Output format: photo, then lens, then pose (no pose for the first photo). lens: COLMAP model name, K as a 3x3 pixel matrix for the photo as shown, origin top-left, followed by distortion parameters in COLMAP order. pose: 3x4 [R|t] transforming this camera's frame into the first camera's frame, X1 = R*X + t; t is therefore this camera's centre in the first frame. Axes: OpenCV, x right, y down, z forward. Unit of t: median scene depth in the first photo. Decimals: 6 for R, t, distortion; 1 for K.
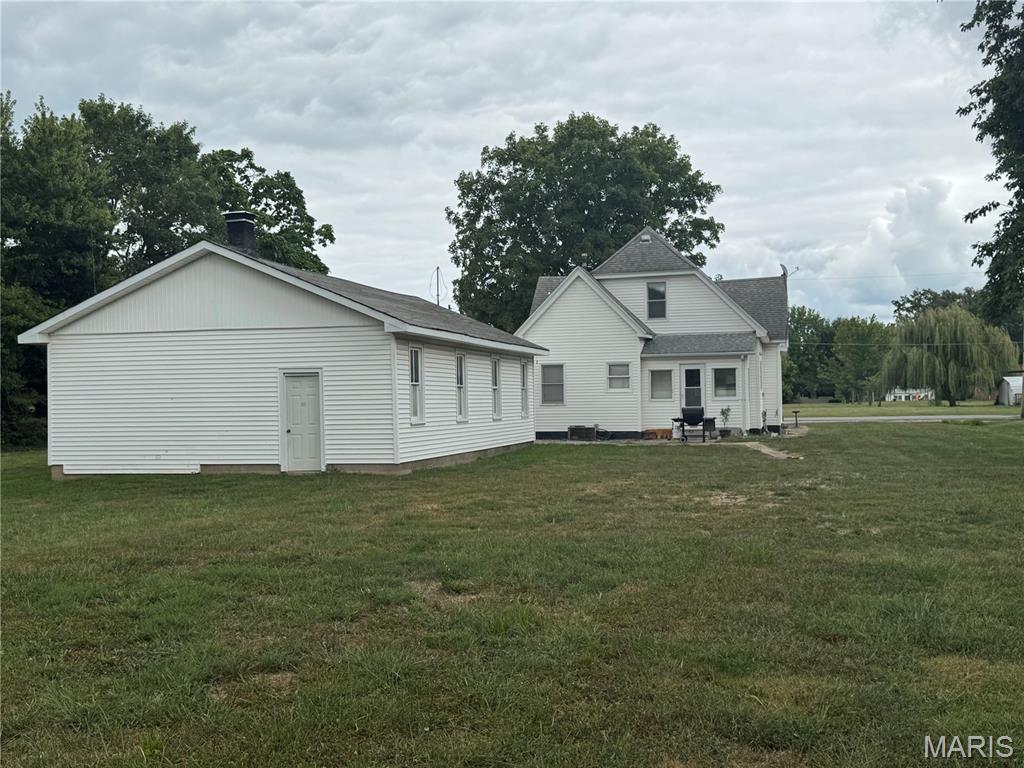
lens RADIAL K [[1104.3, 0, 512.0], [0, 1104.3, 384.0], [0, 0, 1]] dist [0.101263, -0.004334]
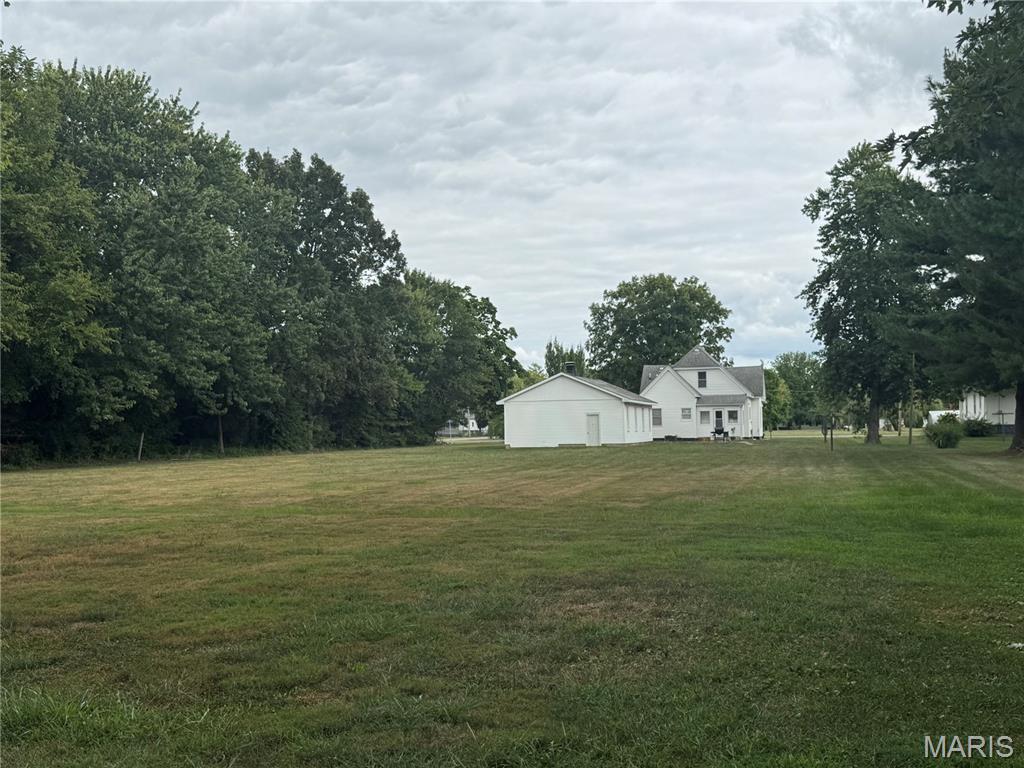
lens RADIAL K [[1104.3, 0, 512.0], [0, 1104.3, 384.0], [0, 0, 1]] dist [0.101263, -0.004334]
pose [[0.999864, 0.000908, -0.016448, -0.215897], [-0.001332, 0.999666, -0.025797, -0.008737], [0.016419, 0.025815, 0.999532, -1.237110]]
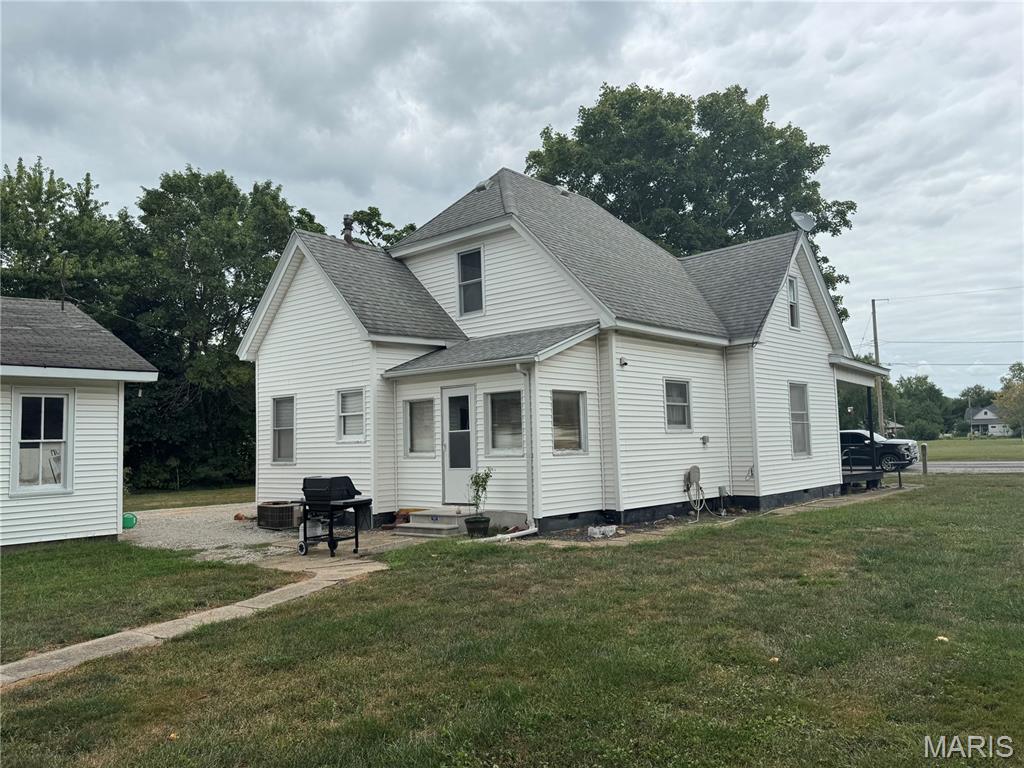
lens RADIAL K [[767.0, 0, 512.0], [0, 767.0, 384.0], [0, 0, 1]] dist [0.067197, 0.001172]
pose [[0.882945, -0.043018, -0.467502, 0.338522], [0.019975, 0.998334, -0.054138, 0.001141], [0.469052, 0.038462, 0.882333, 0.654588]]
